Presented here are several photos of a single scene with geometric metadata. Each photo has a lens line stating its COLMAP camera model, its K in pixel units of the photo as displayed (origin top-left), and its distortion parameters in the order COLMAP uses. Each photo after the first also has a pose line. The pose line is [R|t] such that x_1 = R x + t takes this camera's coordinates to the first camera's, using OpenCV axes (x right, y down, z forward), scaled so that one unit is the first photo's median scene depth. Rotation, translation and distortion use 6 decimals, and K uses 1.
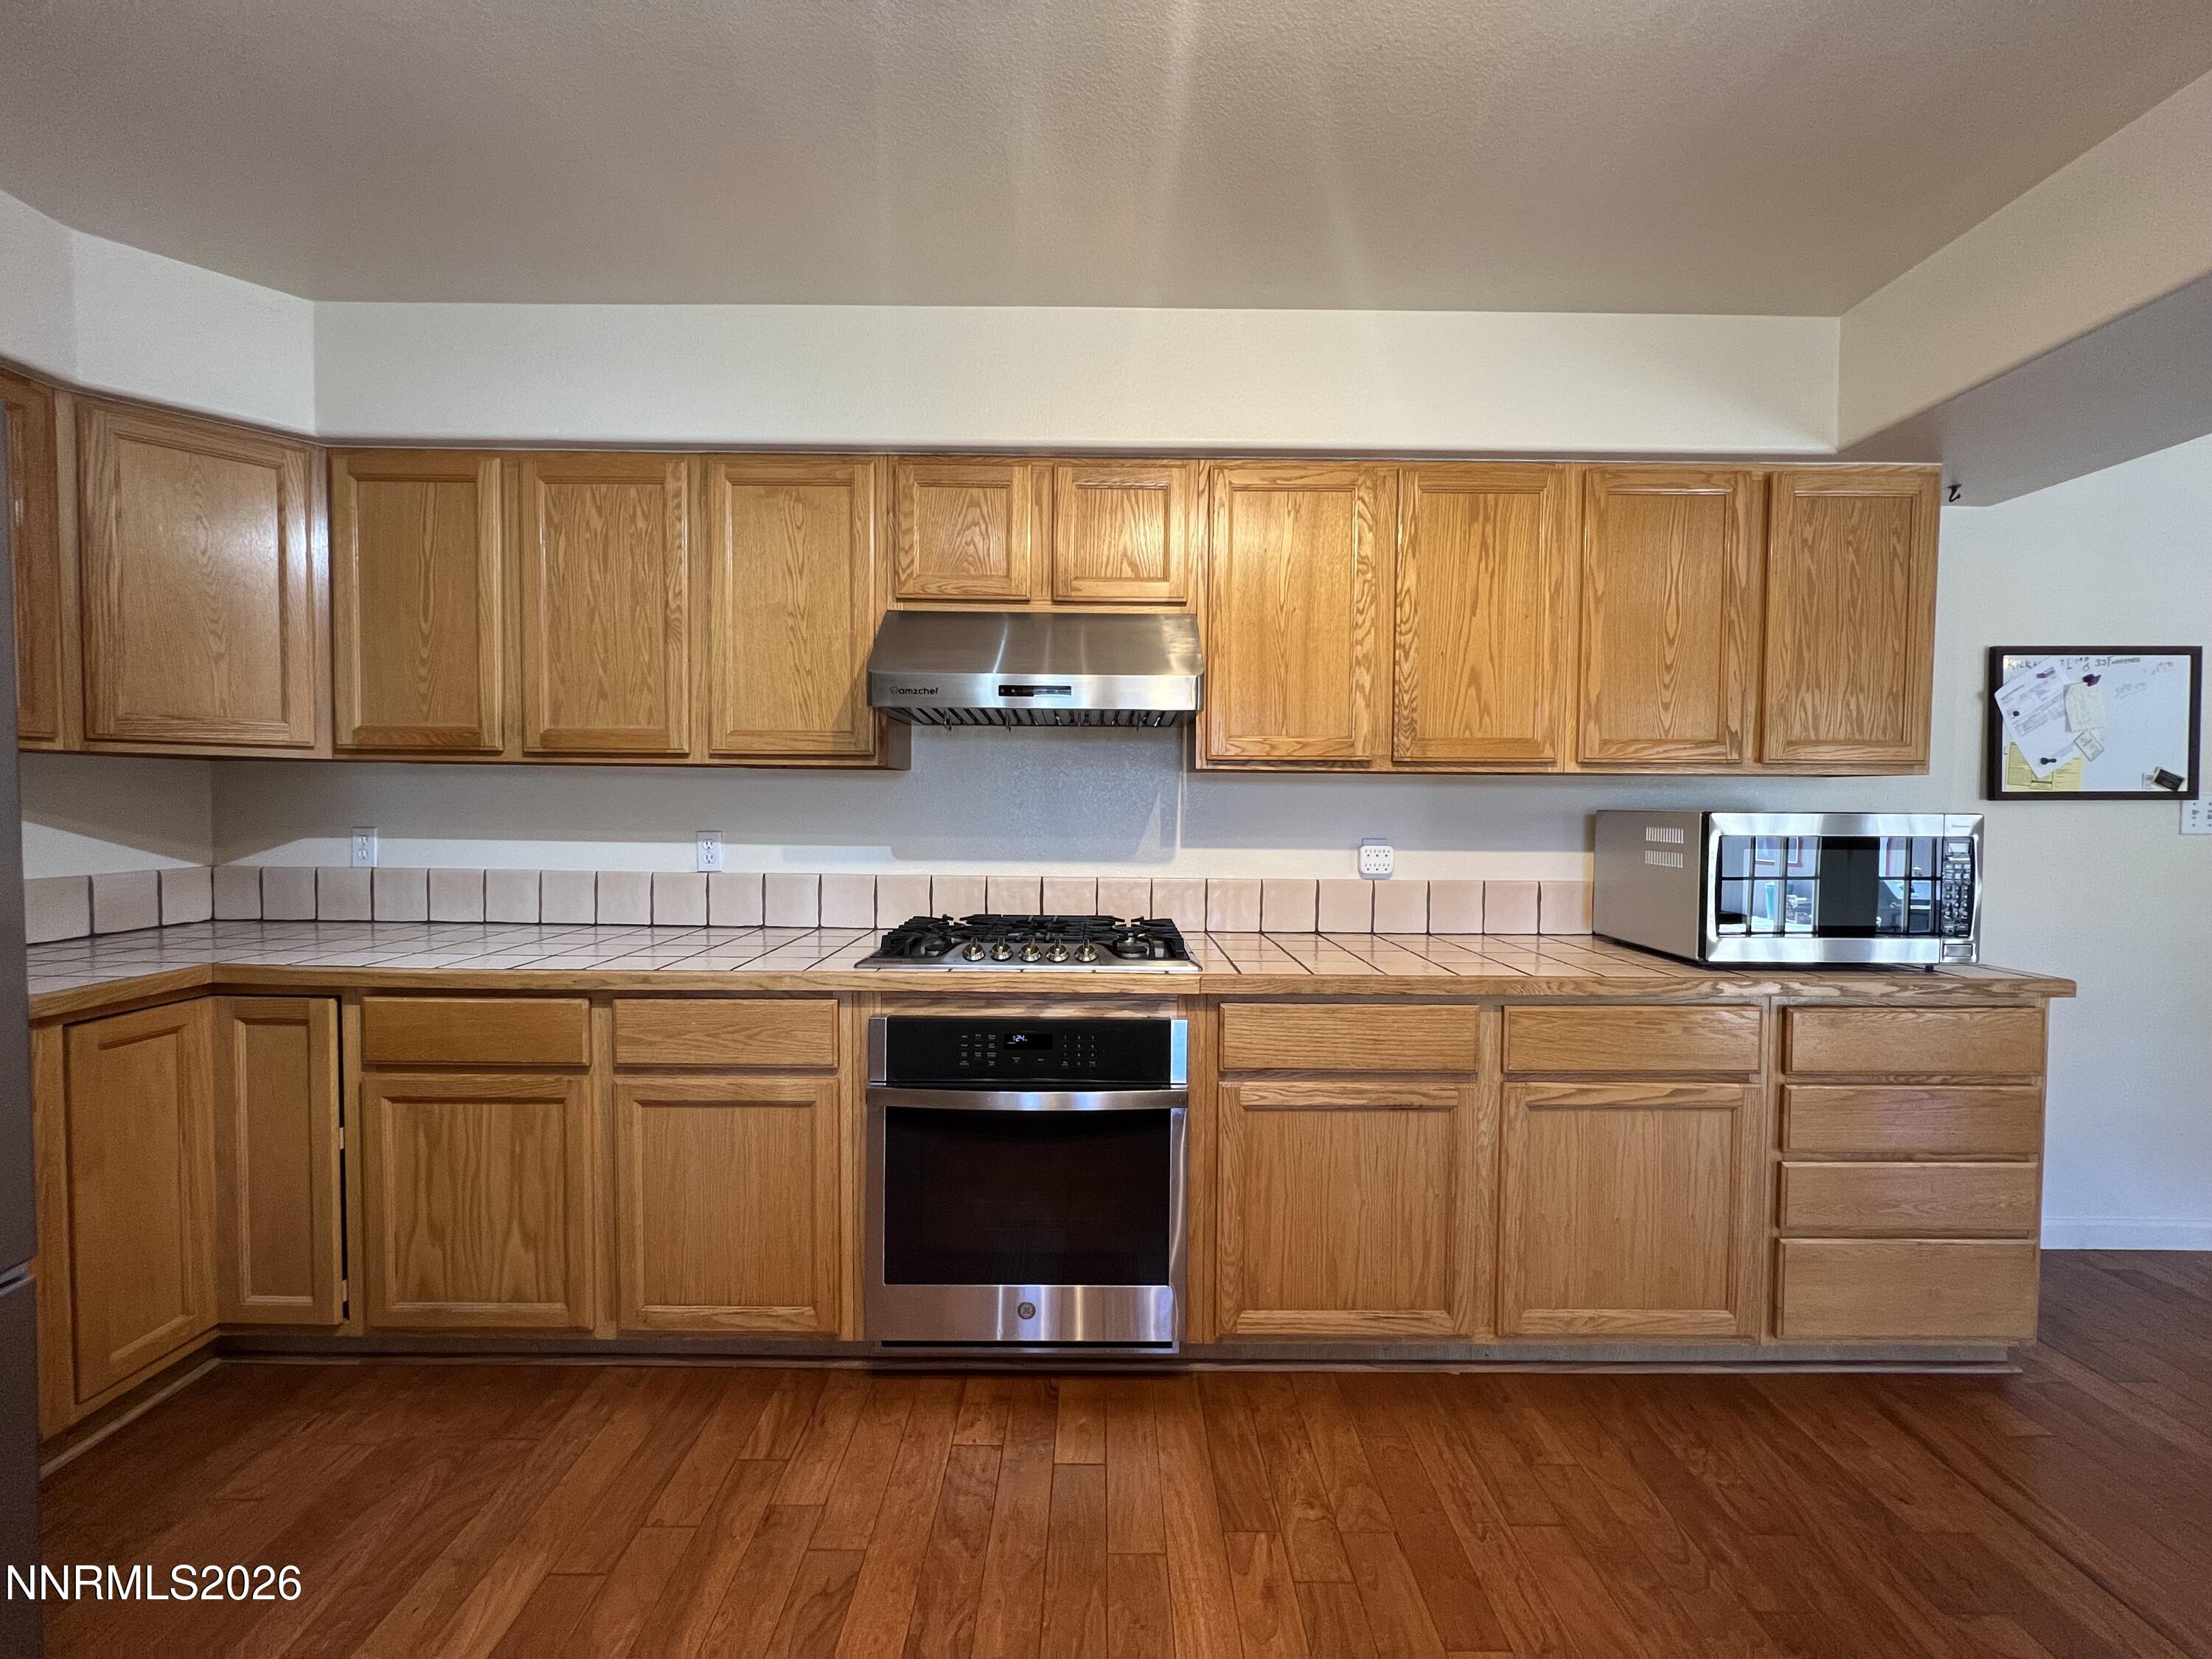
lens RADIAL K [[866.2, 0, 1102.2], [0, 866.2, 835.7], [0, 0, 1]] dist [-0.000117, 0.000161]
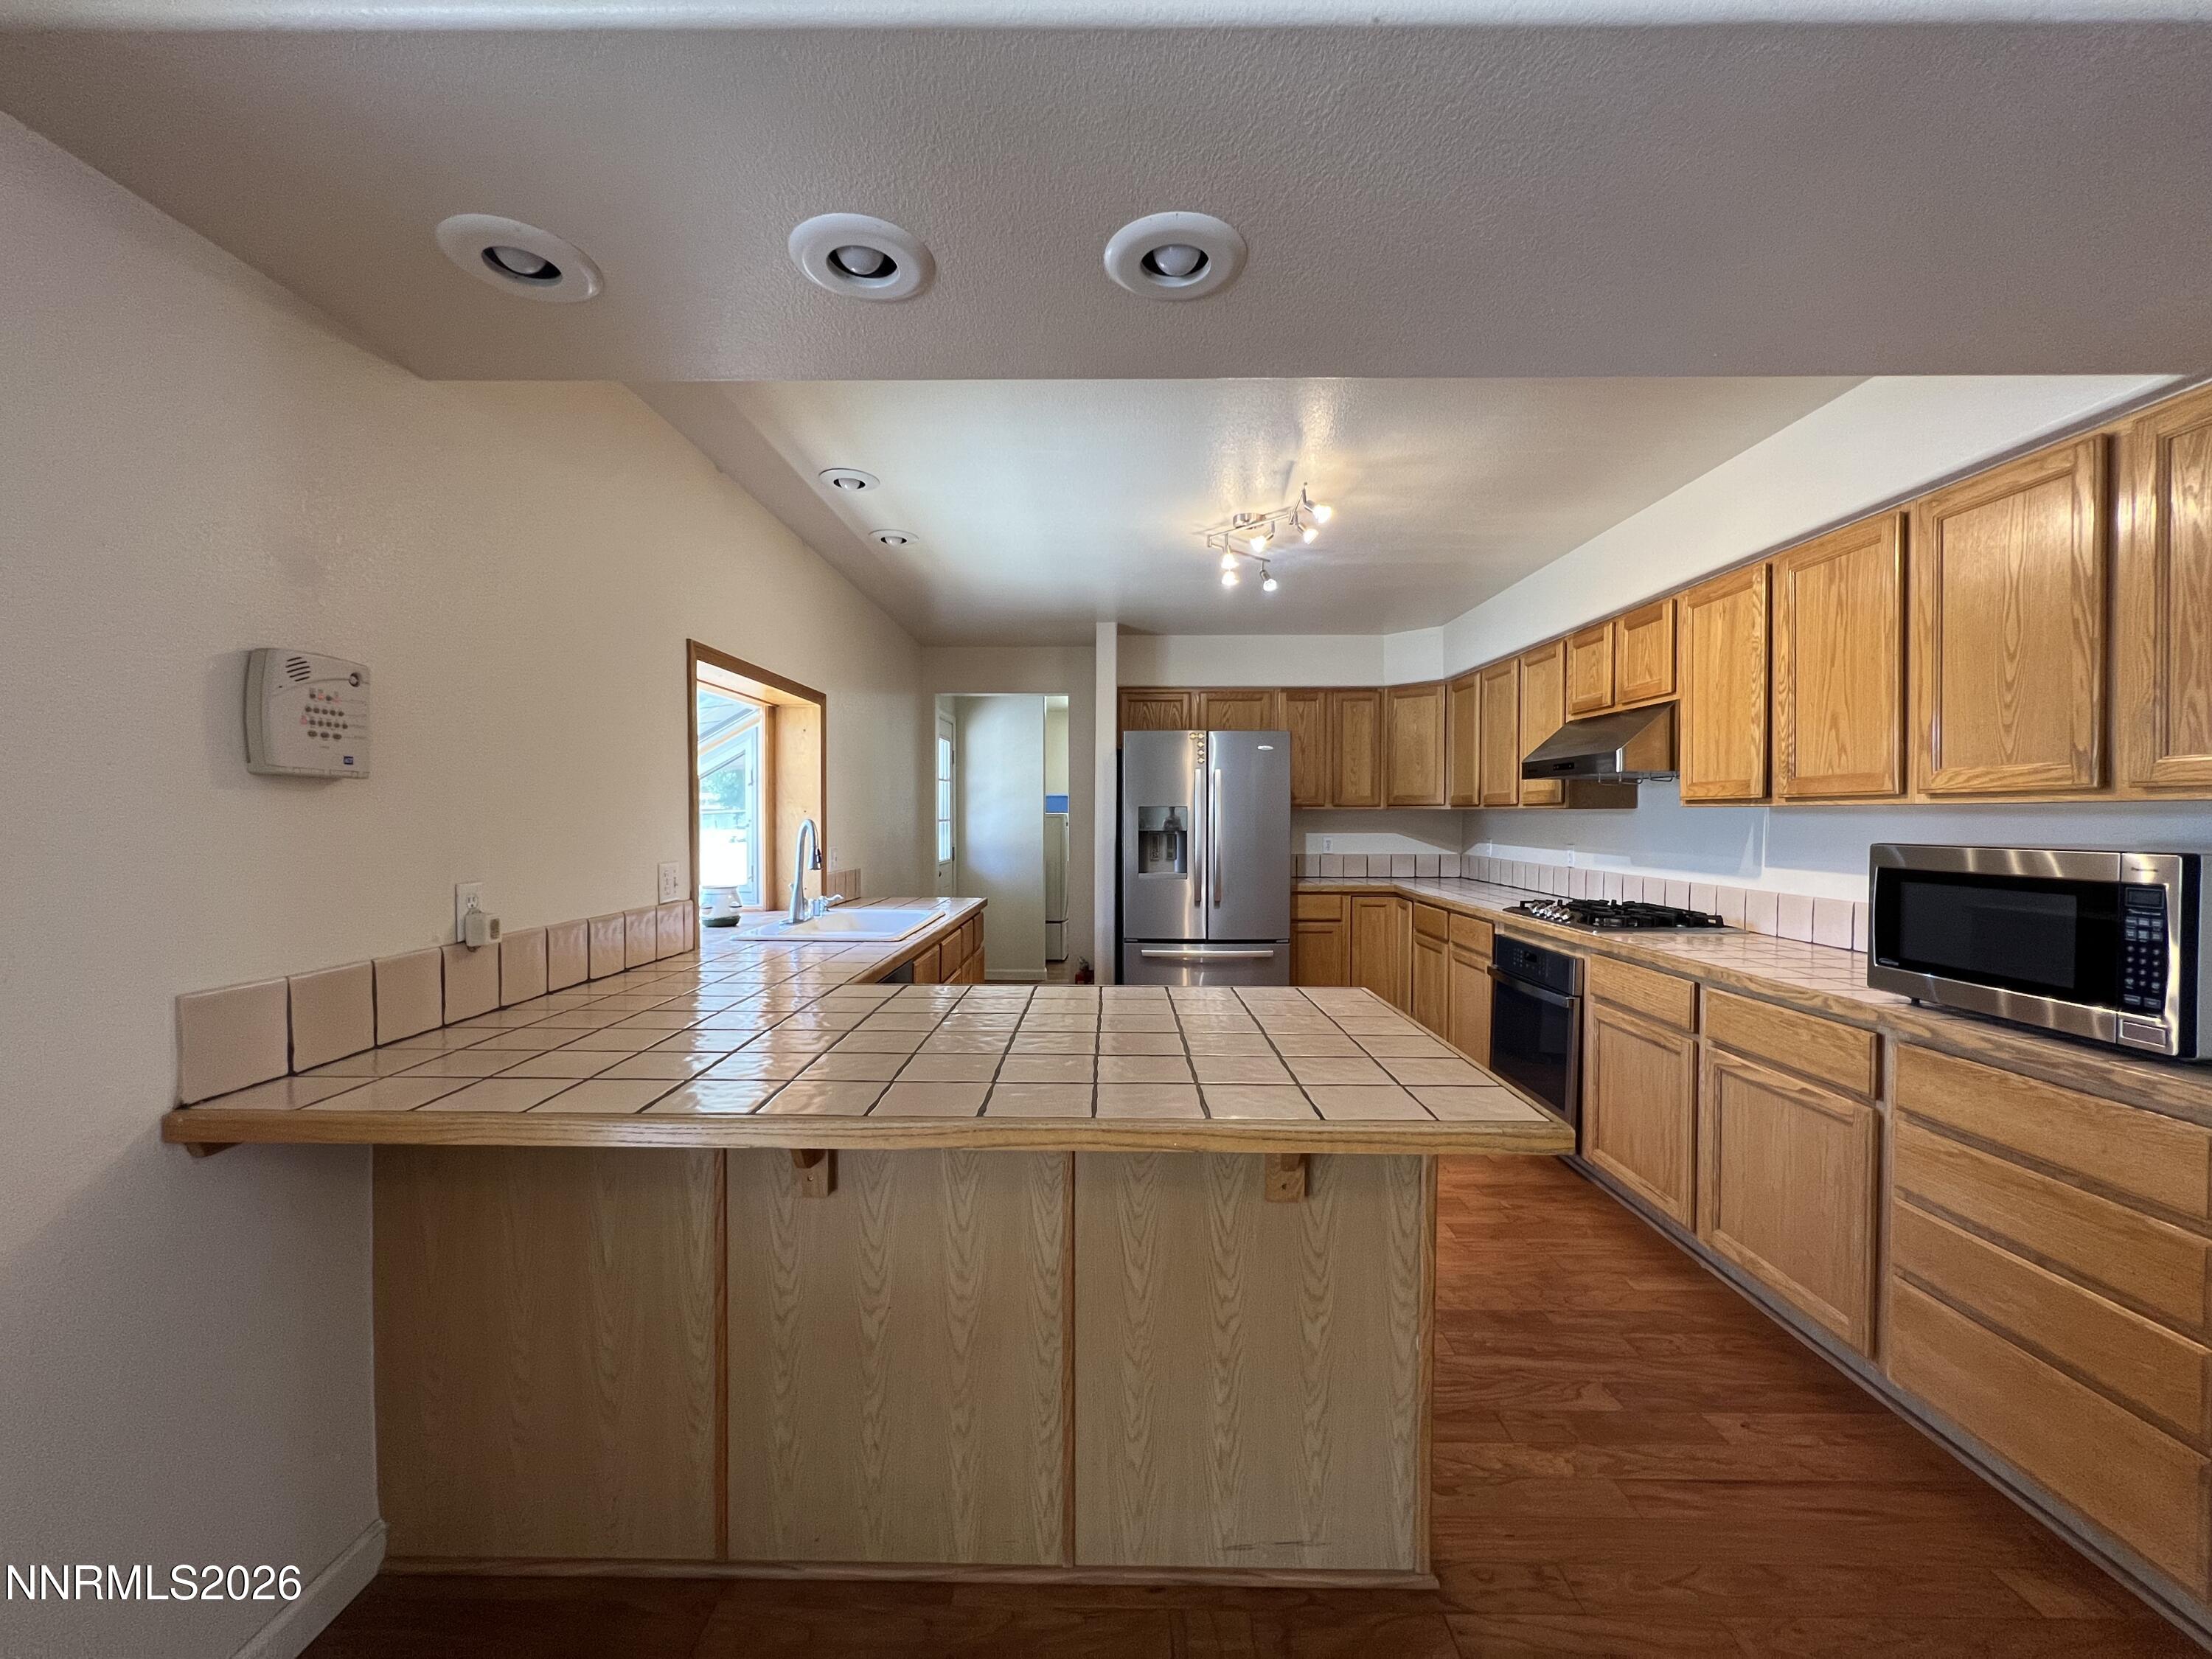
lens RADIAL K [[890.5, 0, 1103.6], [0, 890.5, 830.8], [0, 0, 1]] dist [-0.001502, 0.000678]
pose [[-0.011814, 0.009035, -0.999889, 1.601444], [-0.036051, 0.999305, 0.009455, -0.017865], [0.999280, 0.036159, -0.011480, 0.077037]]
